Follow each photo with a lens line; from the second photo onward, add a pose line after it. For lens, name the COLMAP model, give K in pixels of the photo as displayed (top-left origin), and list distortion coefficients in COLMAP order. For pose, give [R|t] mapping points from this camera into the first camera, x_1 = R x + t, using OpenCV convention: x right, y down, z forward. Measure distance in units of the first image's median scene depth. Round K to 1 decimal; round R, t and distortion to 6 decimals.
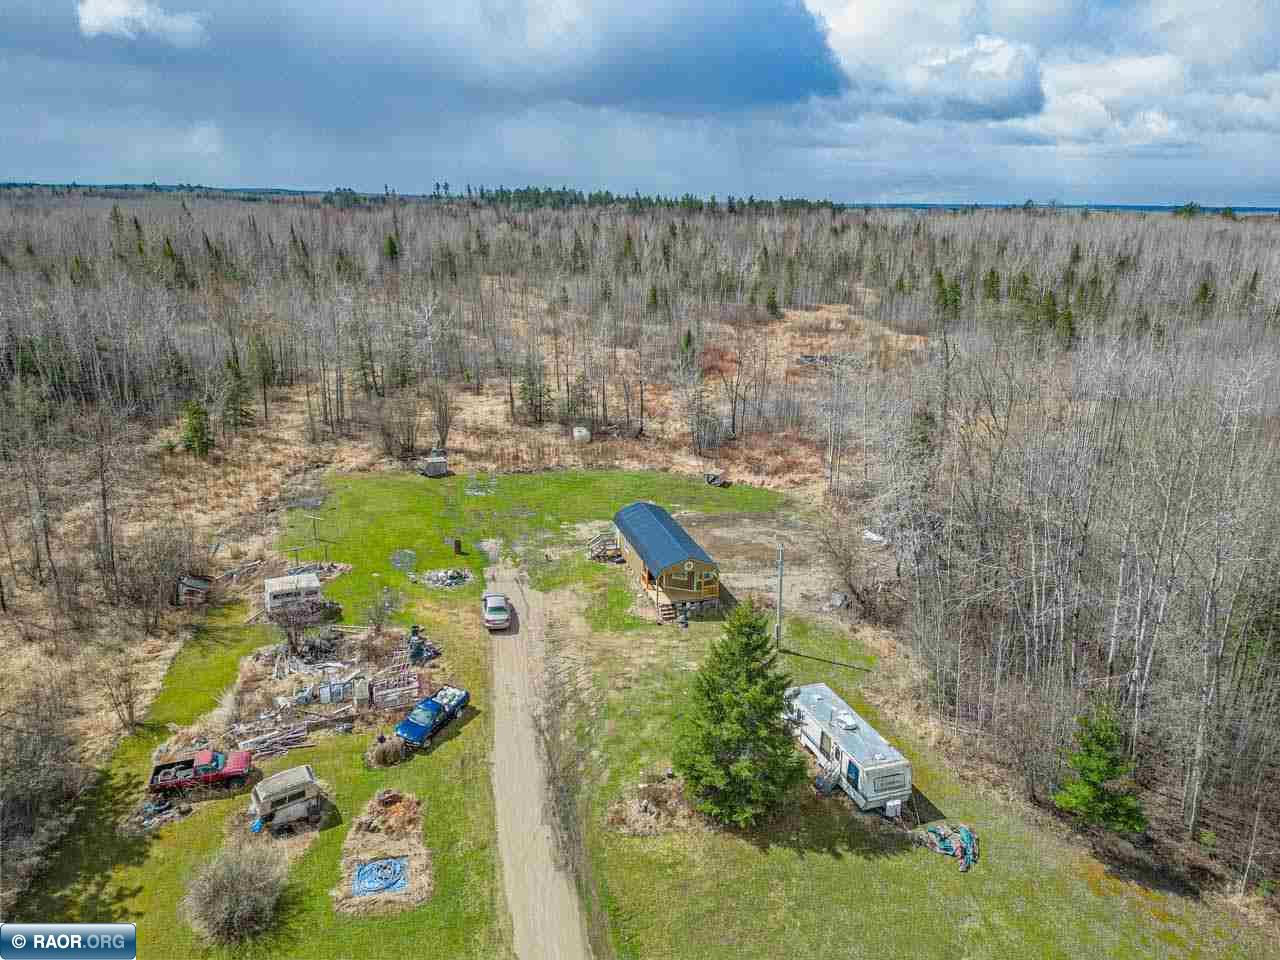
lens RADIAL K [[877.8, 0, 645.0], [0, 877.8, 481.5], [0, 0, 1]] dist [0.094466, -0.101622]
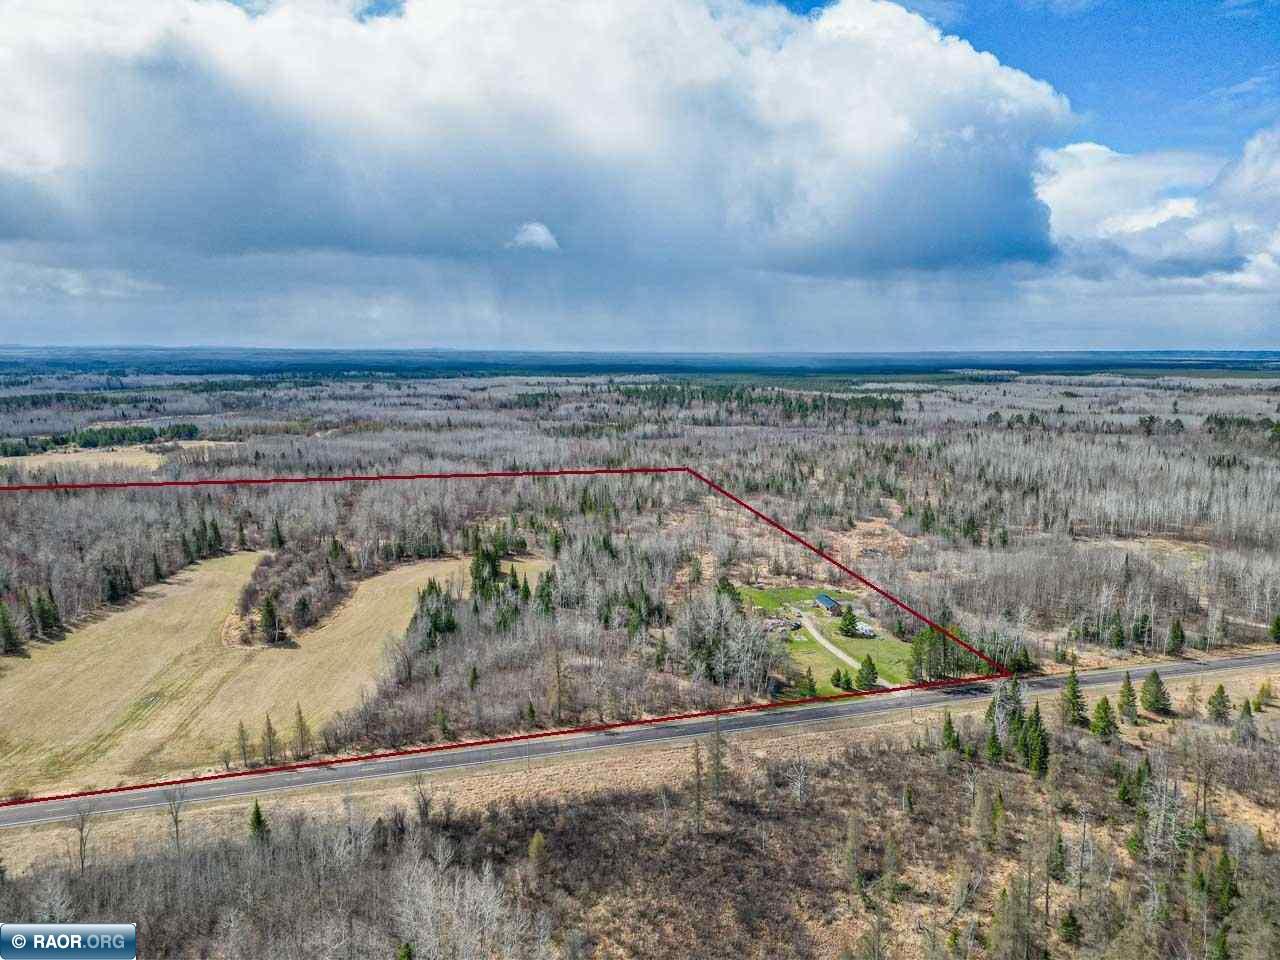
lens RADIAL K [[877.8, 0, 645.0], [0, 877.8, 481.5], [0, 0, 1]] dist [0.094466, -0.101622]
pose [[0.996366, -0.001305, -0.085170, -0.531241], [-0.012033, 0.987698, -0.155907, 0.170777], [0.084326, 0.156365, 0.984093, -3.653974]]
